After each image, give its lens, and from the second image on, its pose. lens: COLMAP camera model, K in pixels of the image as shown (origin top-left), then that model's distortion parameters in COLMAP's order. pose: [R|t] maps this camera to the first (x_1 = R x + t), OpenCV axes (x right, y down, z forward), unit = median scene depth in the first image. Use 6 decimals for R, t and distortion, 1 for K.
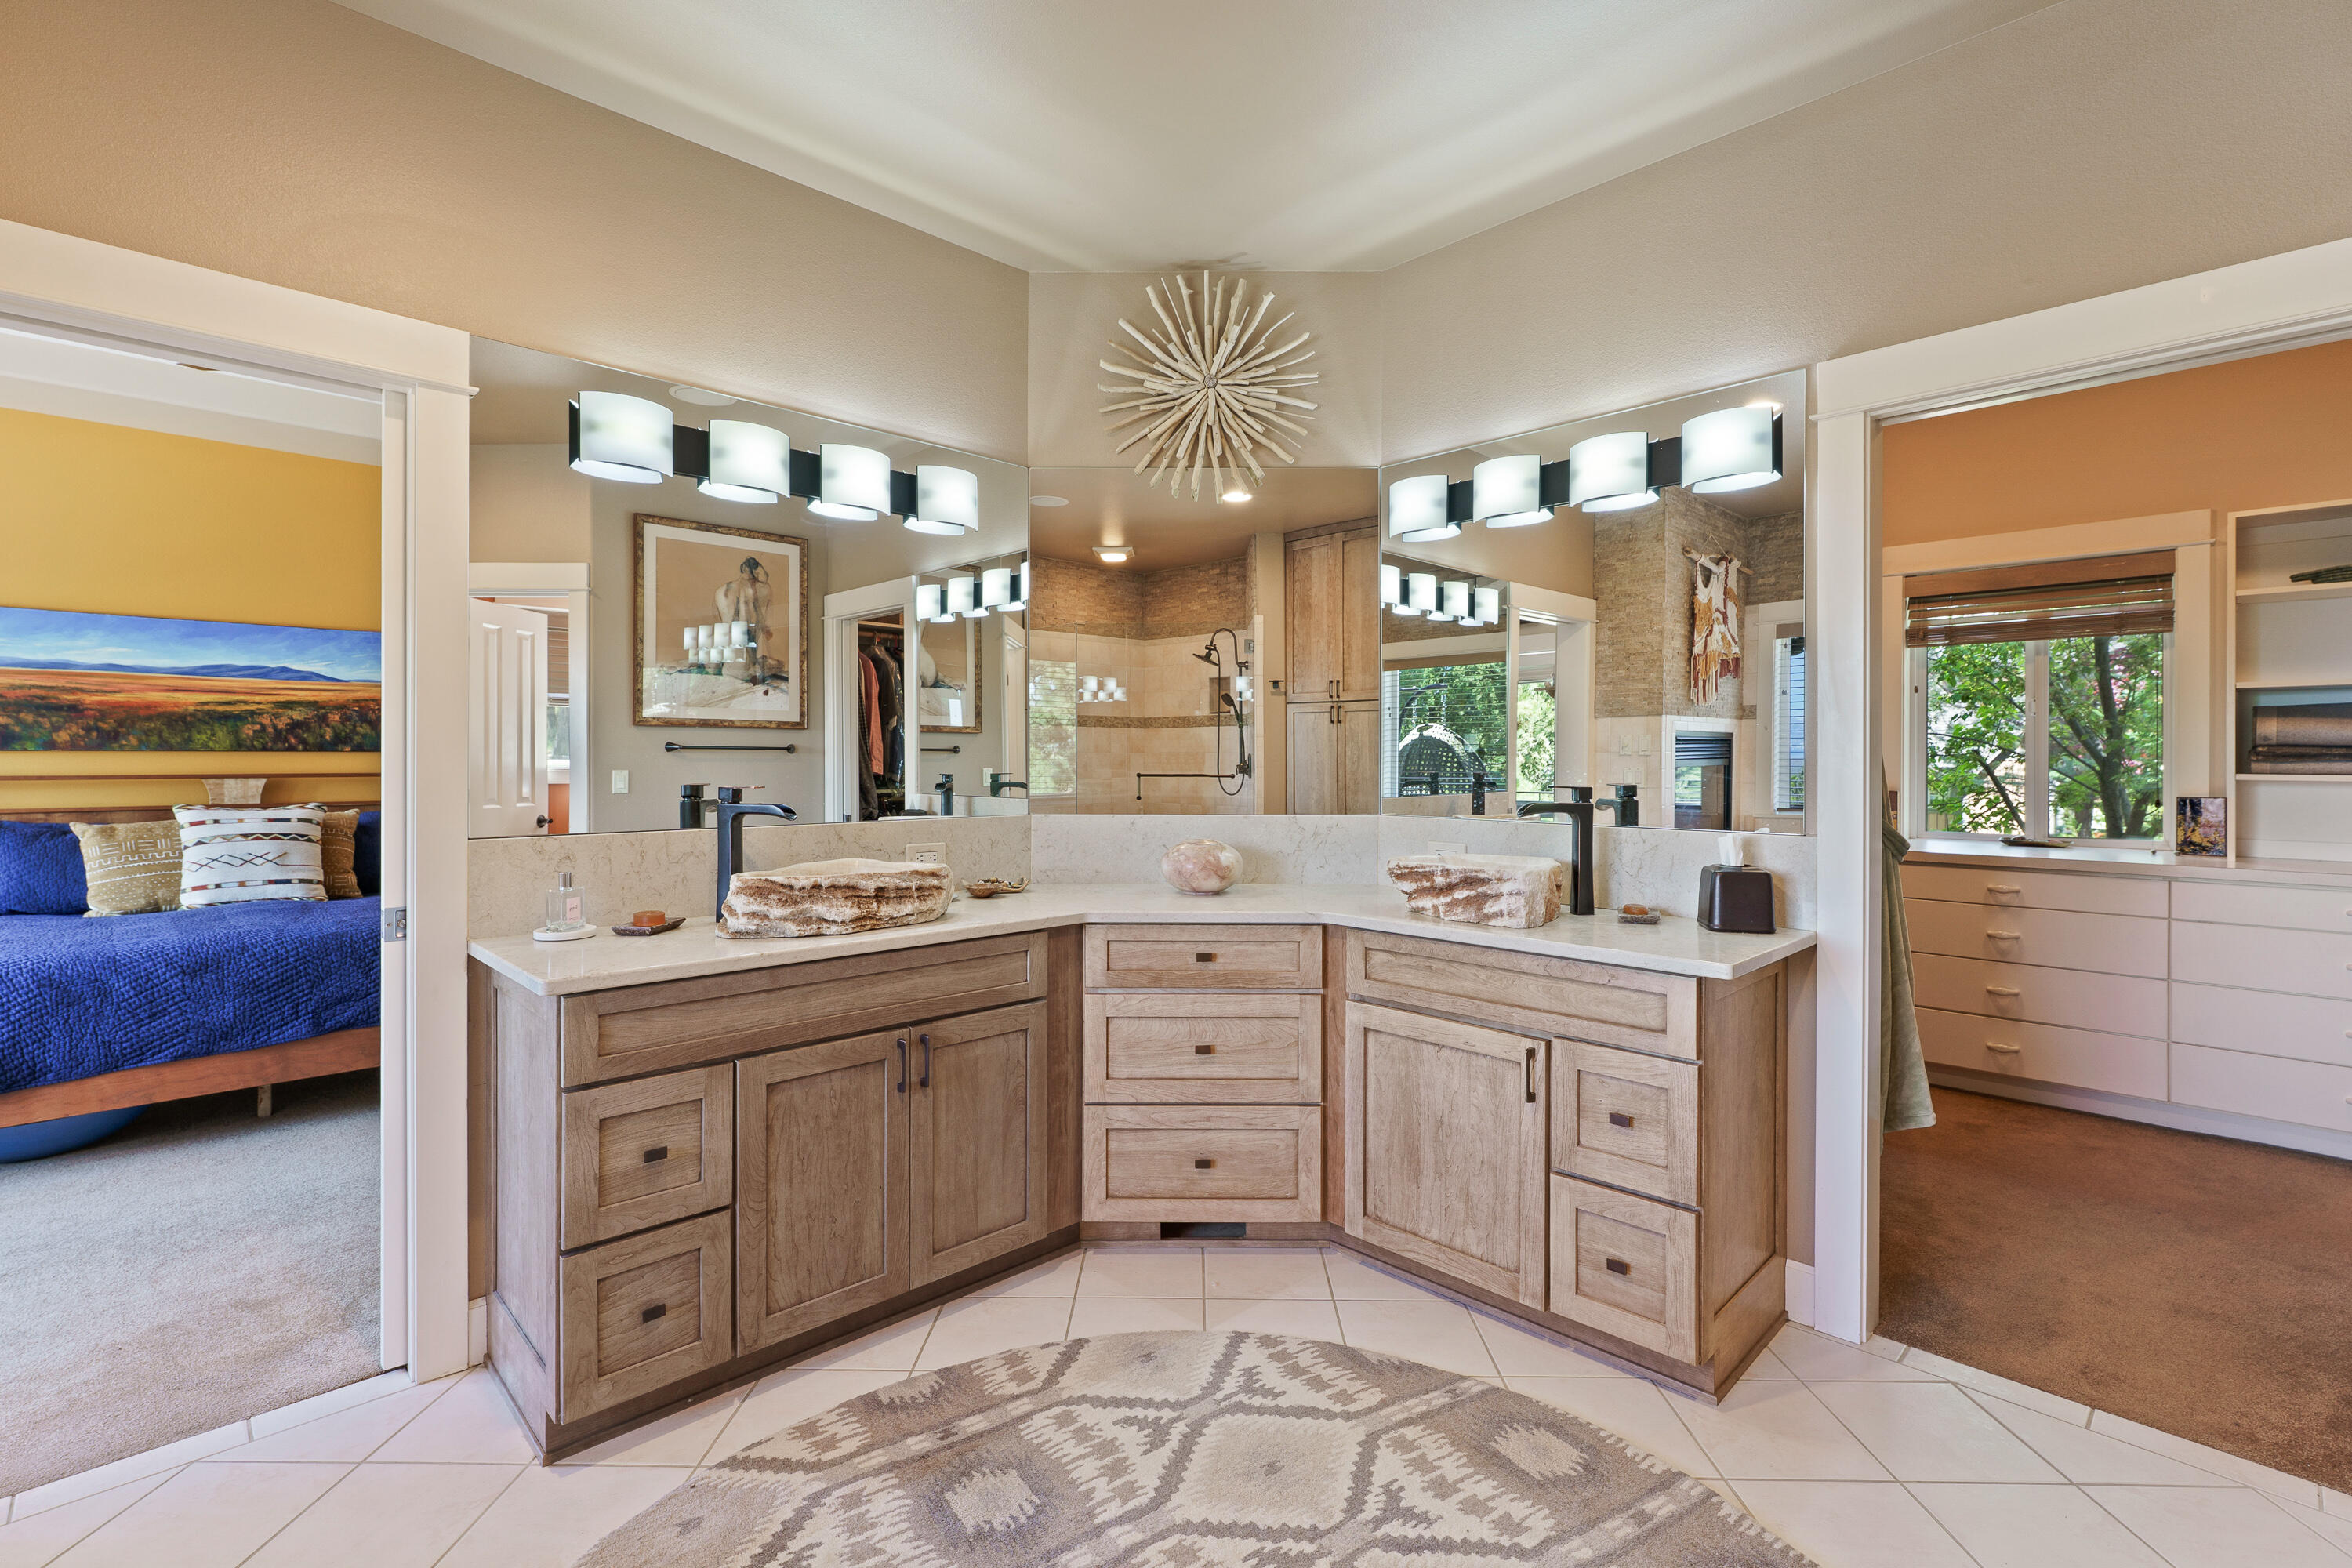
lens RADIAL K [[1063.5, 0, 1174.6], [0, 1063.5, 761.8], [0, 0, 1]] dist [0.001892, 0.000477]
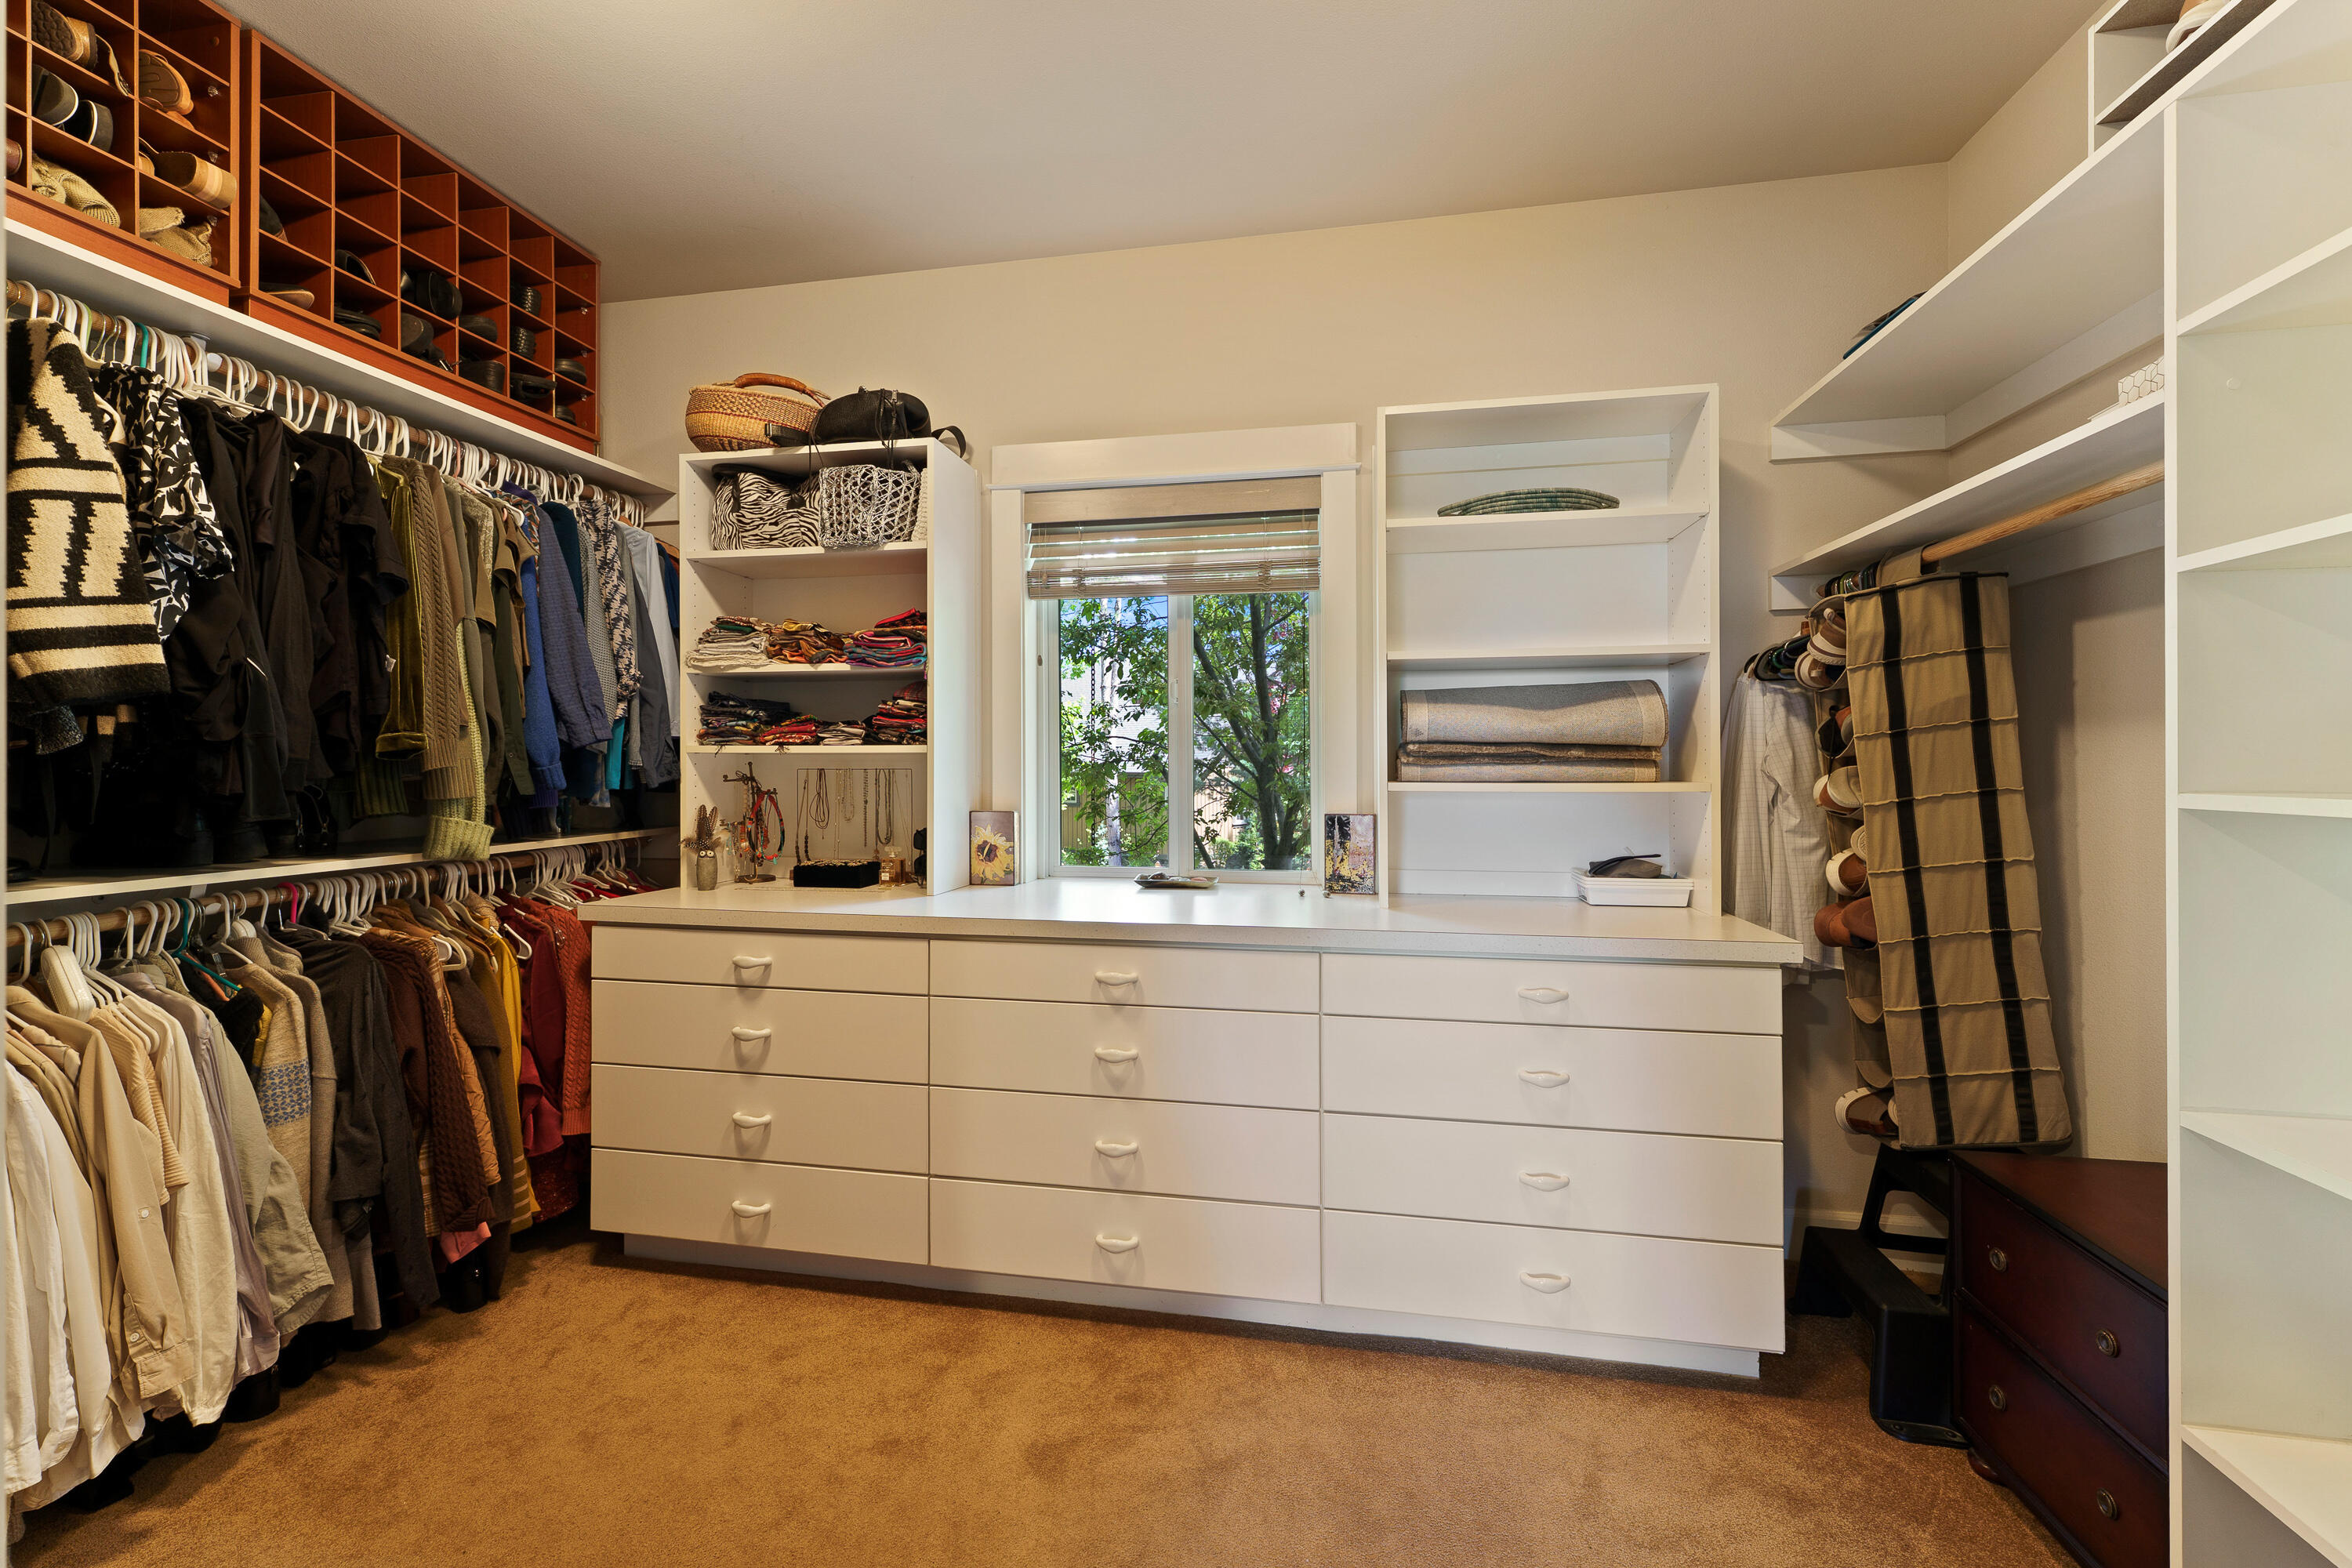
lens RADIAL K [[952.8, 0, 1182.7], [0, 952.8, 757.8], [0, 0, 1]] dist [-0.000762, -0.000375]
pose [[0.814683, 0.003348, 0.579897, 0.493229], [0.004439, 0.999918, -0.012008, 0.001762], [-0.579889, 0.012357, 0.814602, 0.535917]]
